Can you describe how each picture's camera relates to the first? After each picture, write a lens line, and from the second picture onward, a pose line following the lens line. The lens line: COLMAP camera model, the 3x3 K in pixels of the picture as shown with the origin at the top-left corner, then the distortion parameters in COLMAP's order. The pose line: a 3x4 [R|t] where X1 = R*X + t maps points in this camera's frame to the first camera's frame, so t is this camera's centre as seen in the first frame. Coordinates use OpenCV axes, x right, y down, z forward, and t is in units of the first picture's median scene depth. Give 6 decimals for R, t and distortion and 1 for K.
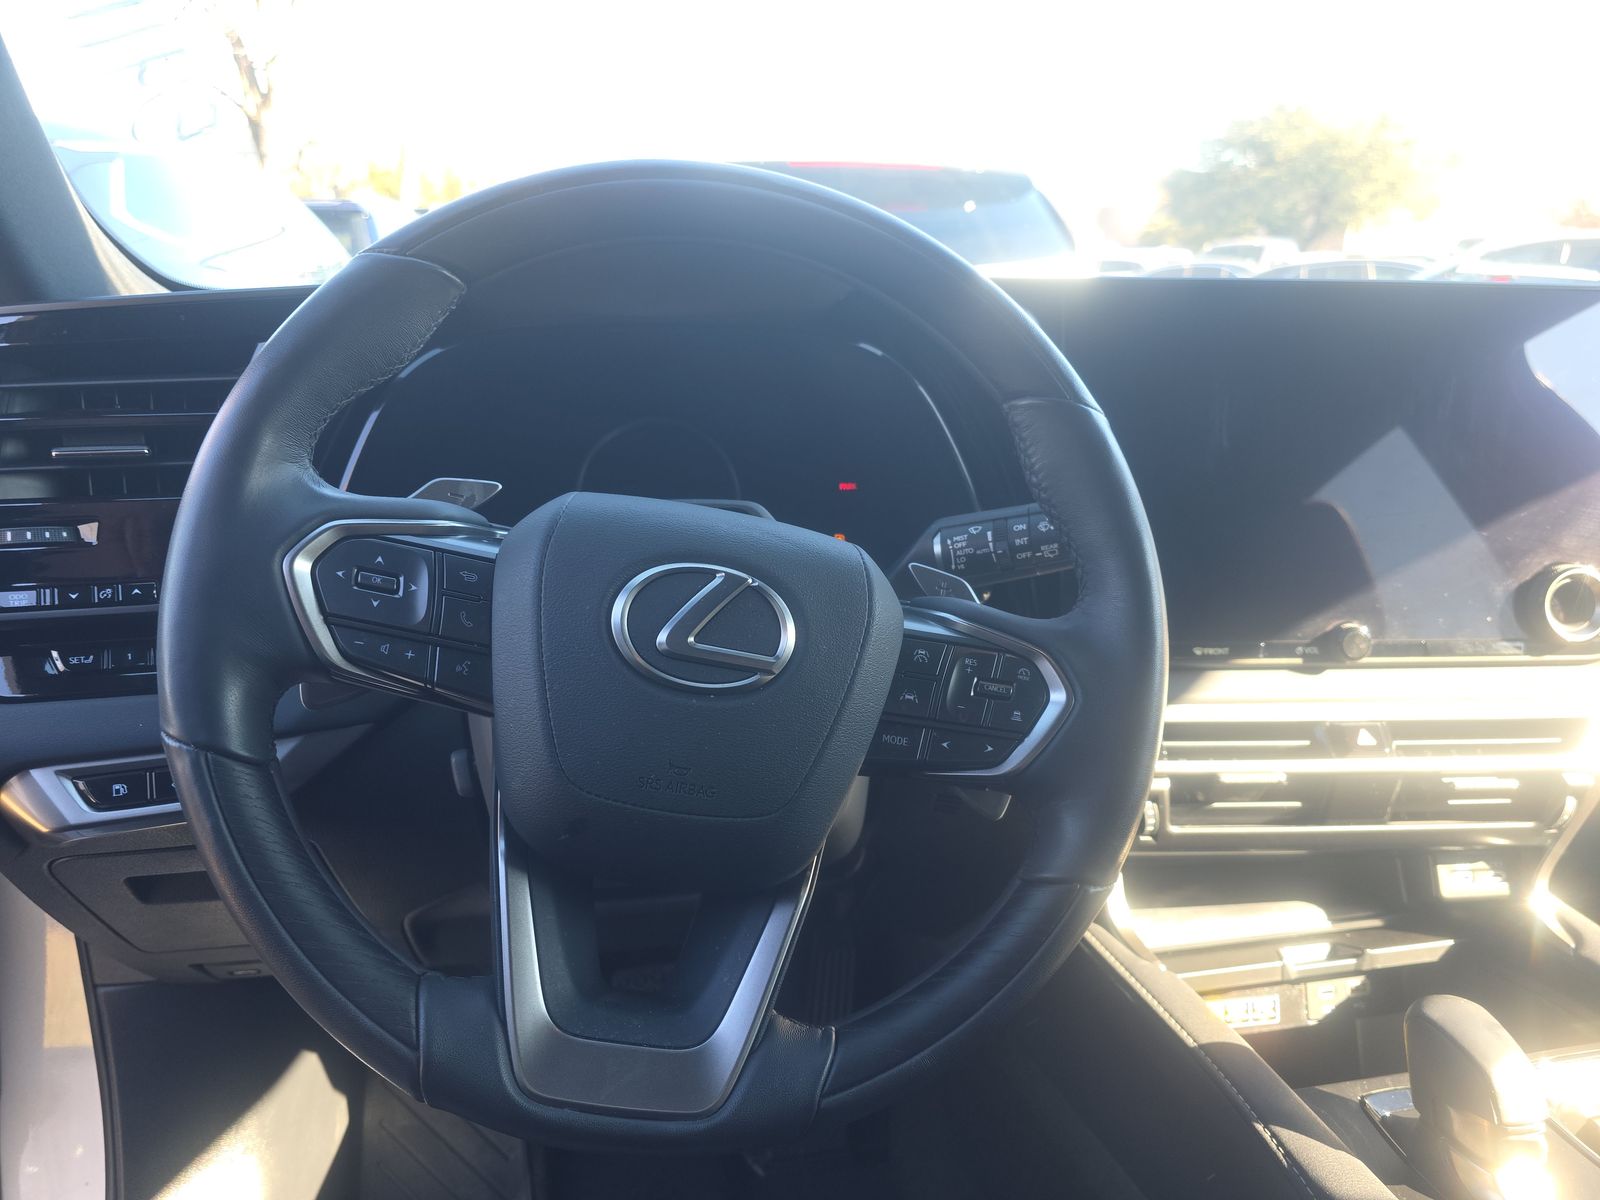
lens RADIAL K [[1063.7, 0, 800.0], [0, 1063.7, 600.0], [0, 0, 1]] dist [0.036067, -0.036532]
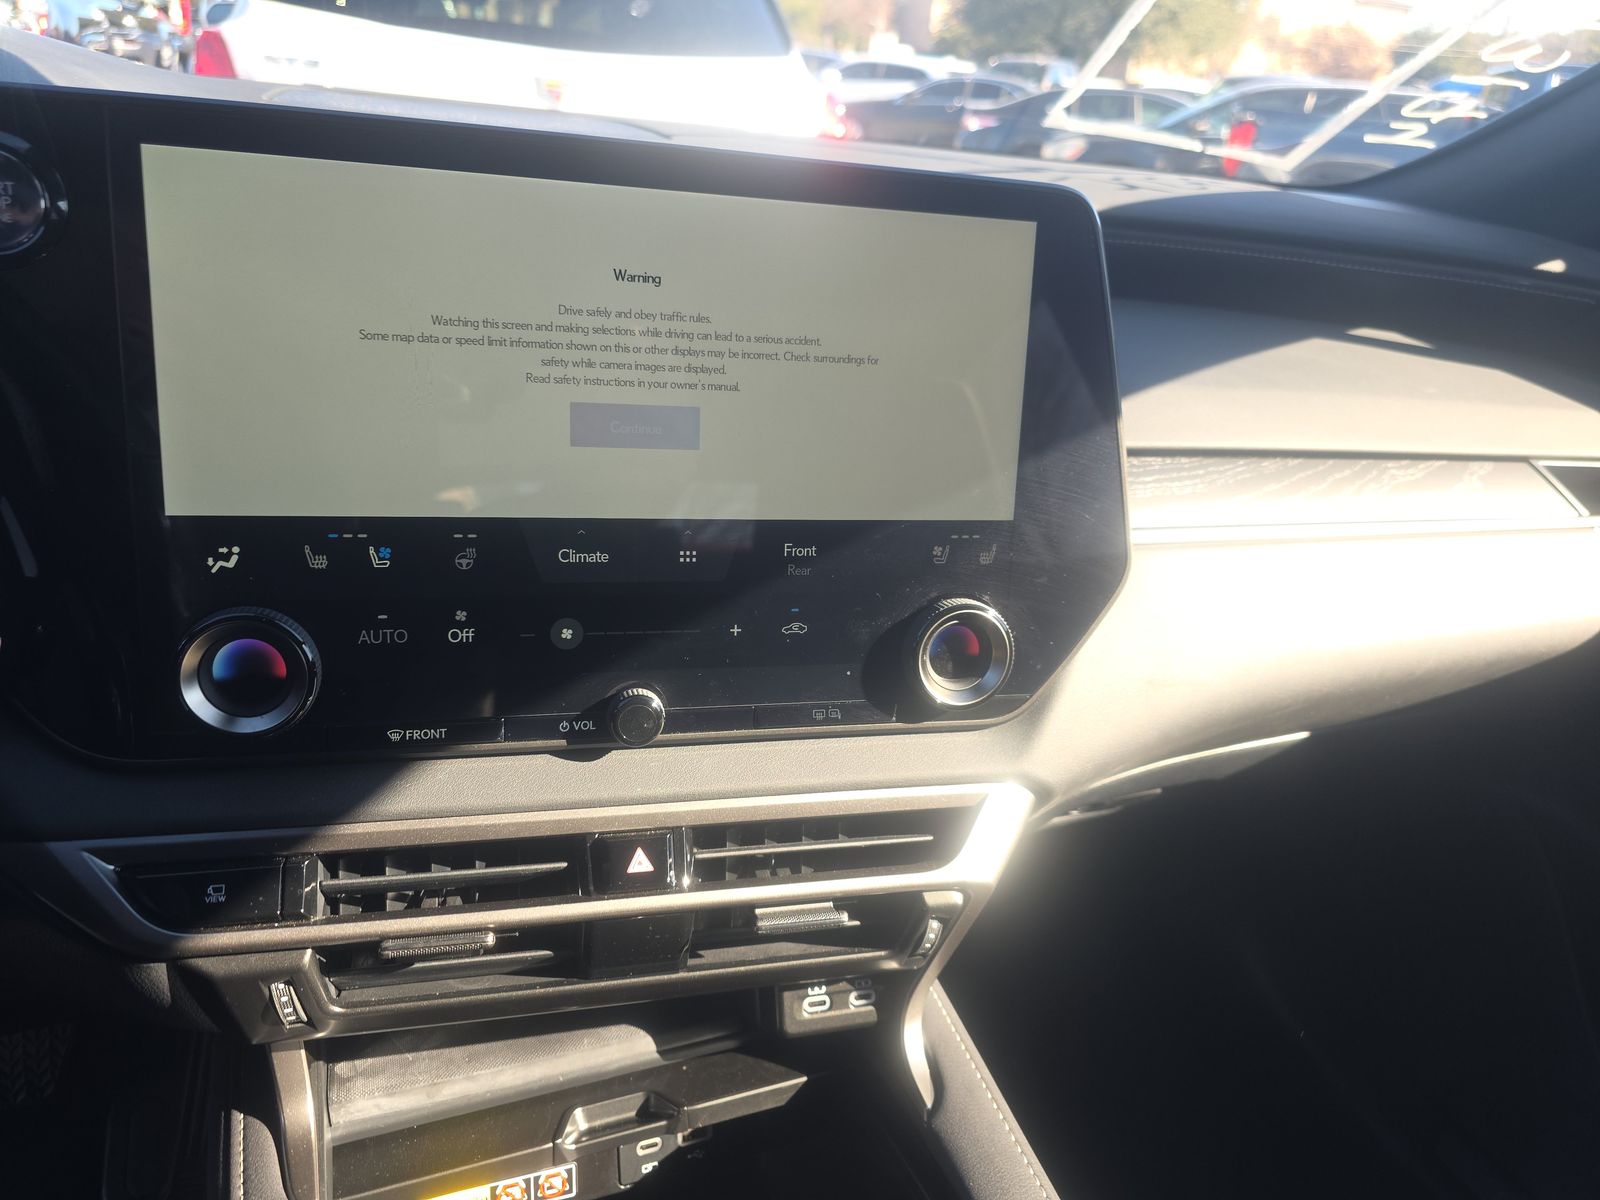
lens RADIAL K [[1063.7, 0, 800.0], [0, 1063.7, 600.0], [0, 0, 1]] dist [0.036067, -0.036532]
pose [[0.980683, 0.001795, 0.195597, 0.478388], [-0.035222, 0.985234, 0.167553, -0.143892], [-0.192408, -0.171205, 0.966265, 0.350744]]
